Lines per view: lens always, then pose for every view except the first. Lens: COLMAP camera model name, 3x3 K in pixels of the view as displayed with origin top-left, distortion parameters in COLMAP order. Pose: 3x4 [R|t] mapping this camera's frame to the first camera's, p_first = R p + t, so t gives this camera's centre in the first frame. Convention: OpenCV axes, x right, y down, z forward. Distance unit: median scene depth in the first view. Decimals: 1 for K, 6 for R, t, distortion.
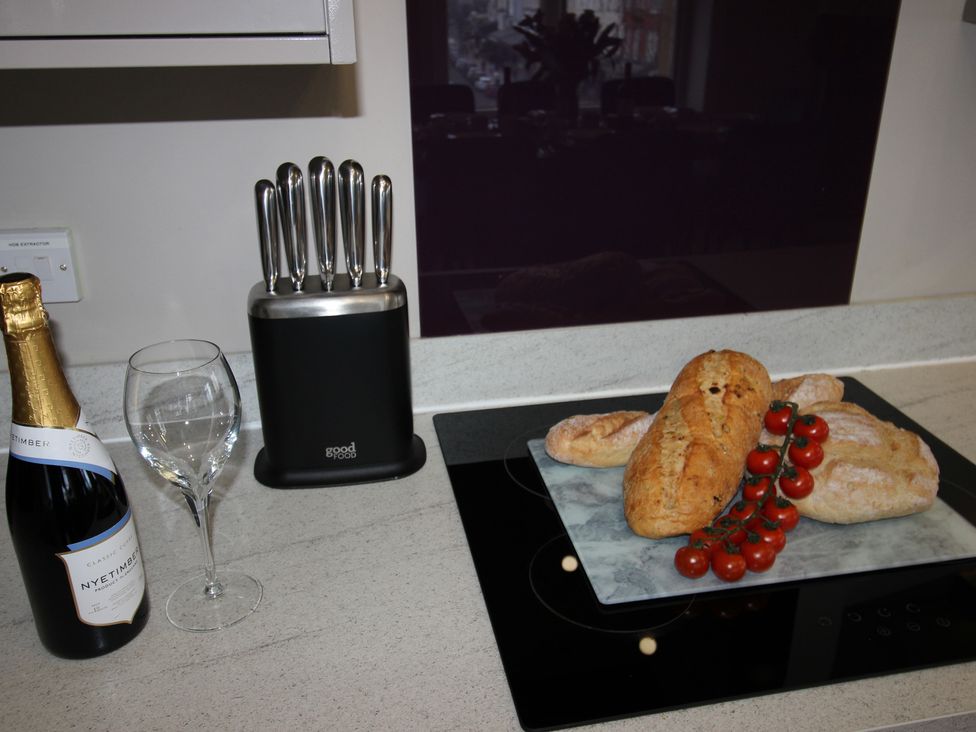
lens RADIAL K [[859.2, 0, 504.5], [0, 859.2, 359.4], [0, 0, 1]] dist [0.003335, 0.007680]
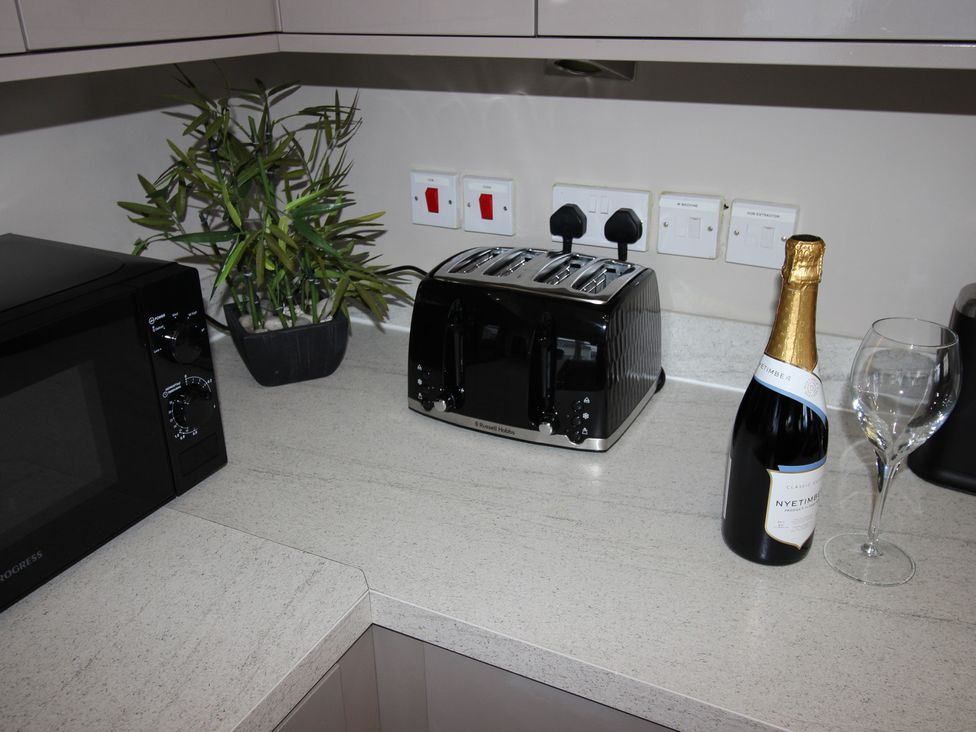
lens RADIAL K [[859.2, 0, 504.5], [0, 859.2, 359.4], [0, 0, 1]] dist [0.003335, 0.007680]
pose [[0.786131, 0.243705, -0.567984, -0.153746], [-0.245393, 0.966513, 0.075060, 0.072636], [0.567257, 0.080372, 0.819610, -0.189743]]
